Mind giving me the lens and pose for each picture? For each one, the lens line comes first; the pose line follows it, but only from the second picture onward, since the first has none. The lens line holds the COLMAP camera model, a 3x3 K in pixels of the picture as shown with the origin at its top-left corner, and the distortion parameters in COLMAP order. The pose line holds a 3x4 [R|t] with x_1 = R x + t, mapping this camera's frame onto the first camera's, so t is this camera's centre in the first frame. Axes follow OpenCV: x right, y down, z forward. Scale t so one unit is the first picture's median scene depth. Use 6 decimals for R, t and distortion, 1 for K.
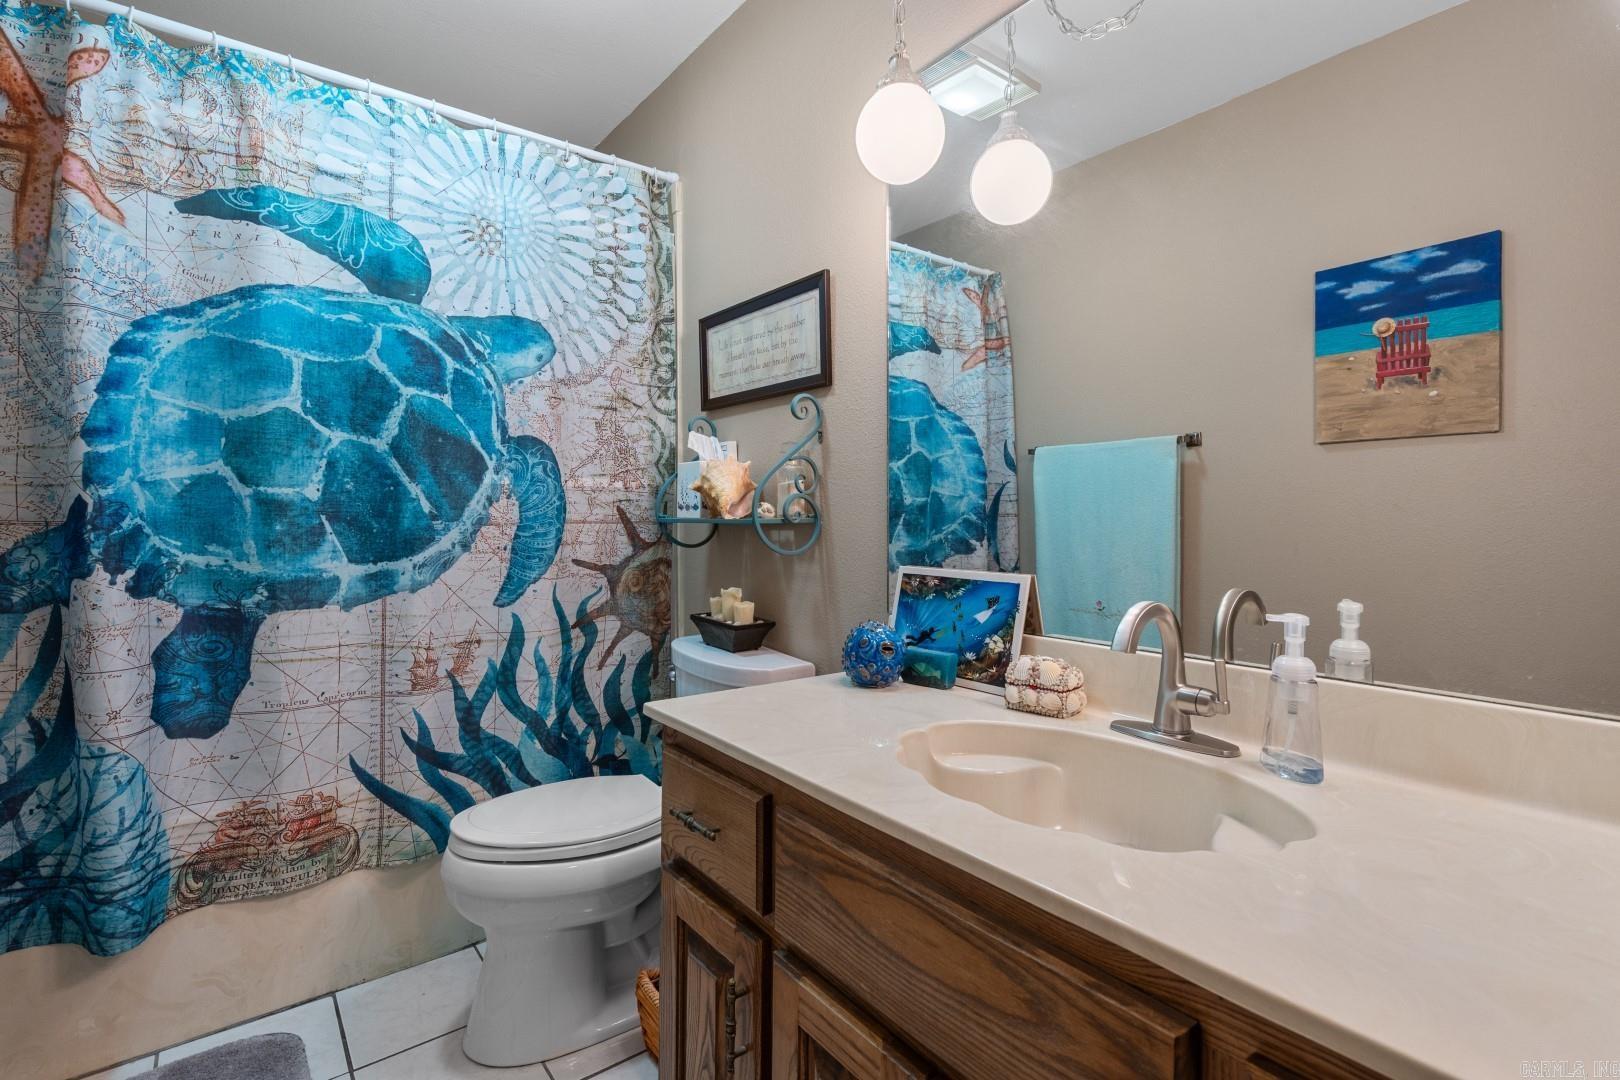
lens RADIAL K [[746.4, 0, 805.3], [0, 746.4, 524.7], [0, 0, 1]] dist [0.000846, -0.000086]
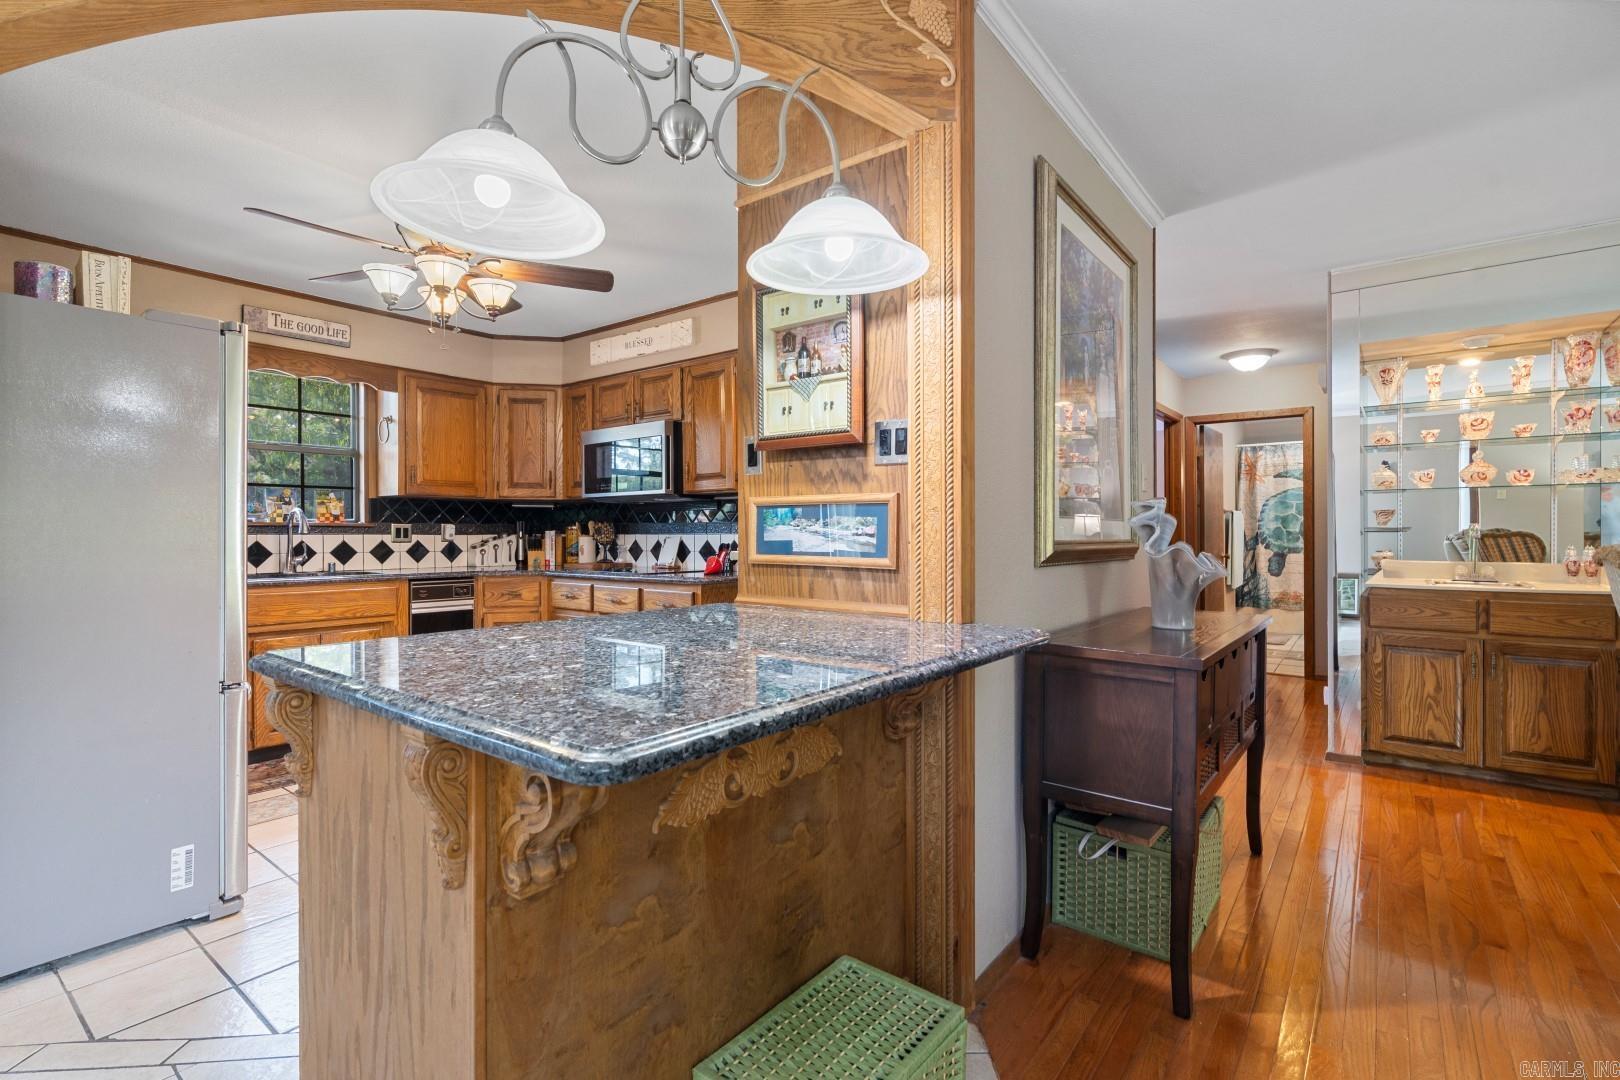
lens RADIAL K [[760.9, 0, 804.0], [0, 760.9, 533.4], [0, 0, 1]] dist [-0.001049, 0.000109]
pose [[0.249623, -0.001064, -0.968342, 3.521120], [-0.012268, 0.999916, -0.004261, 0.042501], [0.968265, 0.012943, 0.249589, -3.535902]]
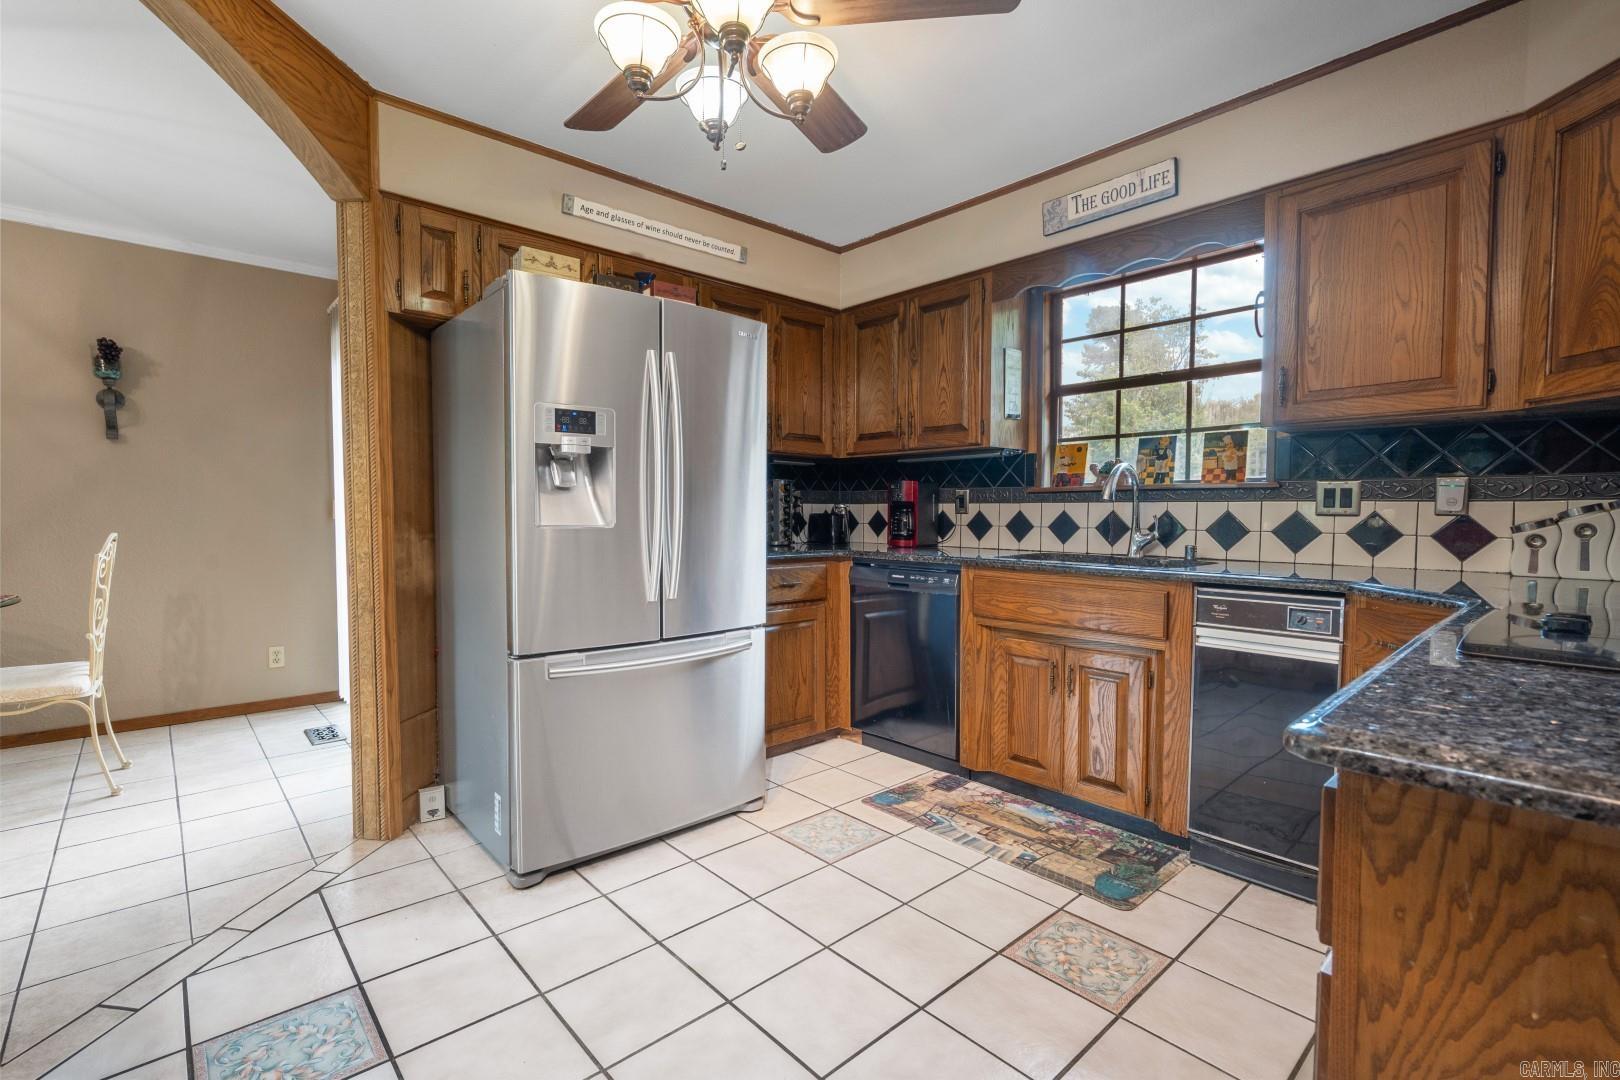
lens RADIAL K [[736.8, 0, 804.1], [0, 736.8, 541.0], [0, 0, 1]] dist [-0.002022, 0.000177]
pose [[-0.997590, 0.002991, -0.069319, 1.394726], [-0.001056, 0.998300, 0.058282, 0.049009], [0.069376, 0.058214, -0.995891, -2.843886]]
